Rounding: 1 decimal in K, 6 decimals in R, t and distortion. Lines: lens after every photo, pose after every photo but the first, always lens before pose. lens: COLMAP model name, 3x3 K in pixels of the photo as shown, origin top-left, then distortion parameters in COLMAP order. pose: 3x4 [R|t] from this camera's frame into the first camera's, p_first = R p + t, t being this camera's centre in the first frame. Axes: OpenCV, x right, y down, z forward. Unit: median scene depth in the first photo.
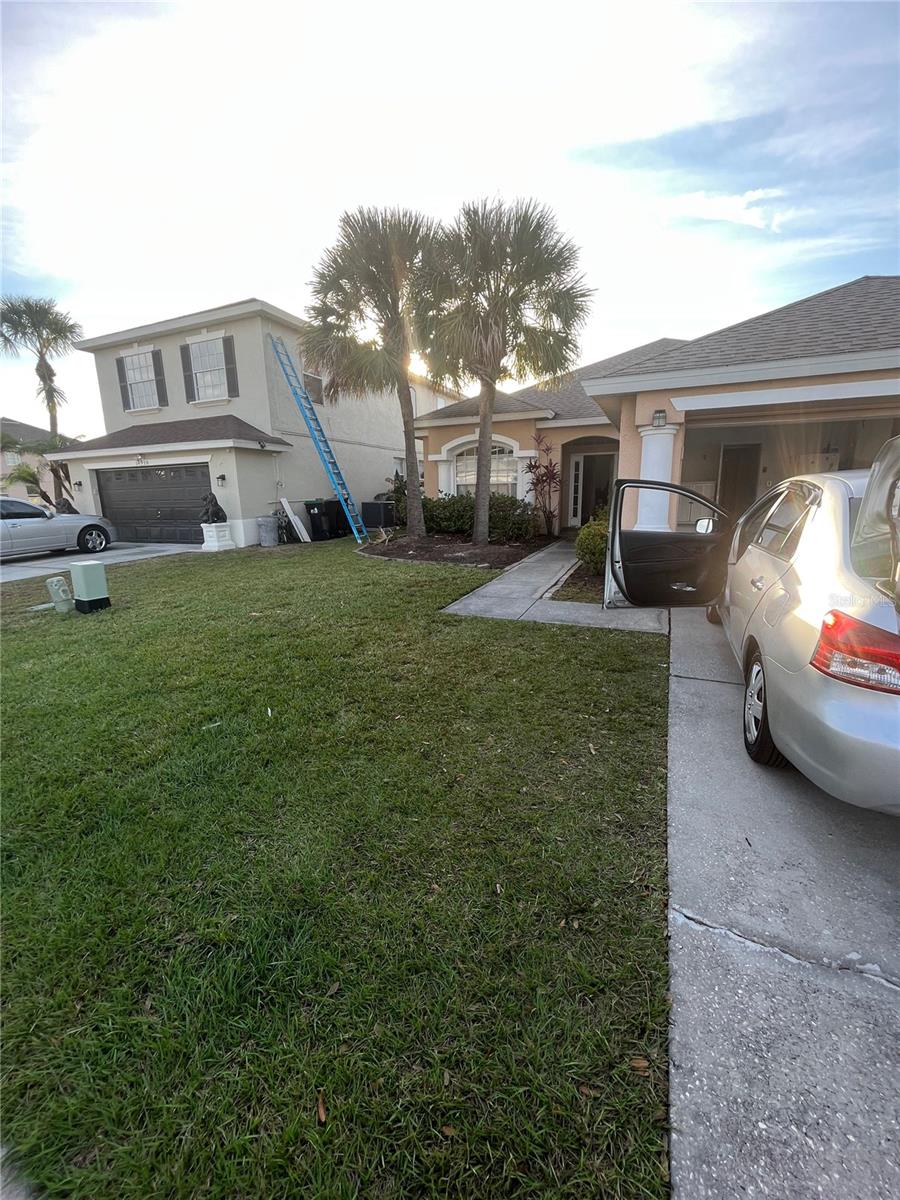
lens RADIAL K [[482.3, 0, 450.0], [0, 482.3, 600.0], [0, 0, 1]] dist [-0.002959, -0.000106]
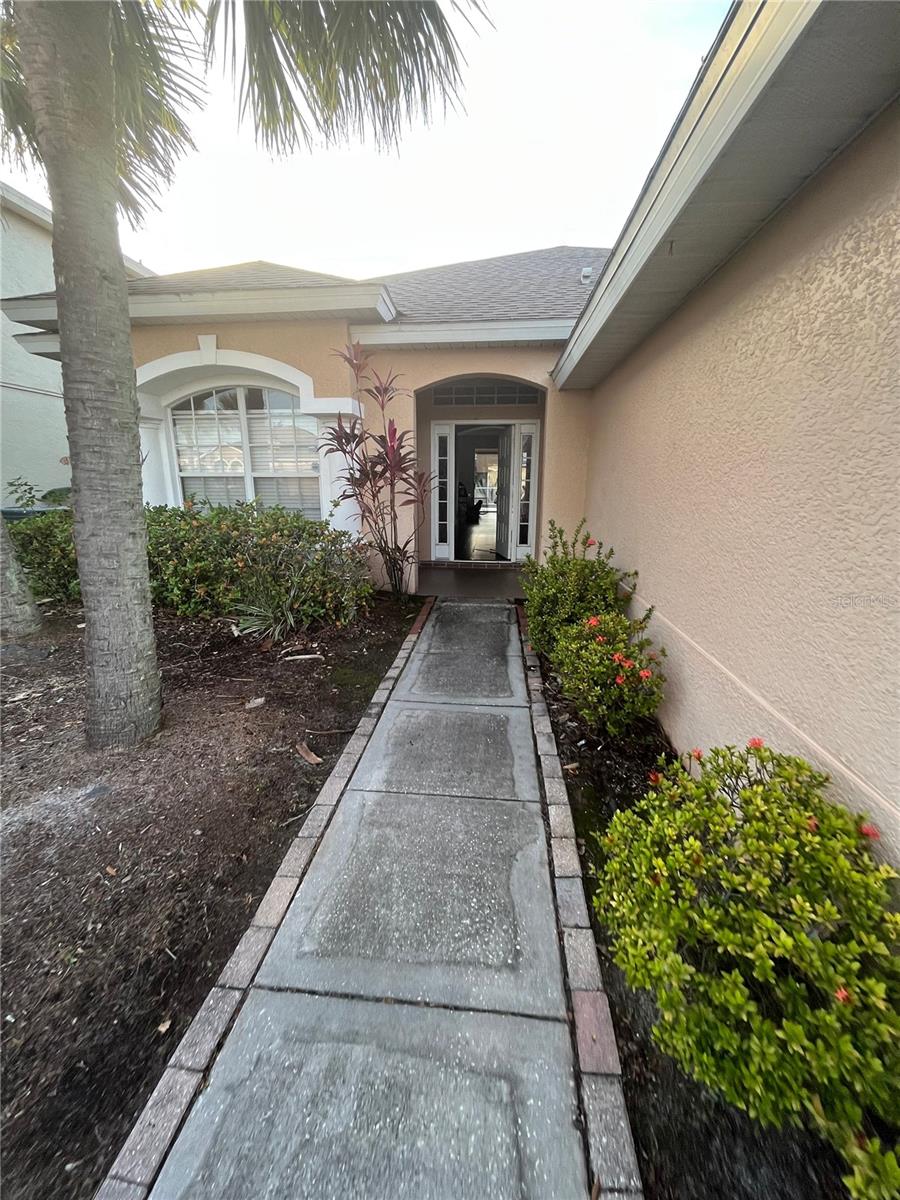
lens RADIAL K [[482.3, 0, 450.0], [0, 482.3, 600.0], [0, 0, 1]] dist [-0.002959, -0.000106]
pose [[0.951825, -0.055237, 0.301626, 0.123100], [0.047778, 0.998343, 0.032055, -0.149989], [-0.302897, -0.016100, 0.952887, 0.586490]]
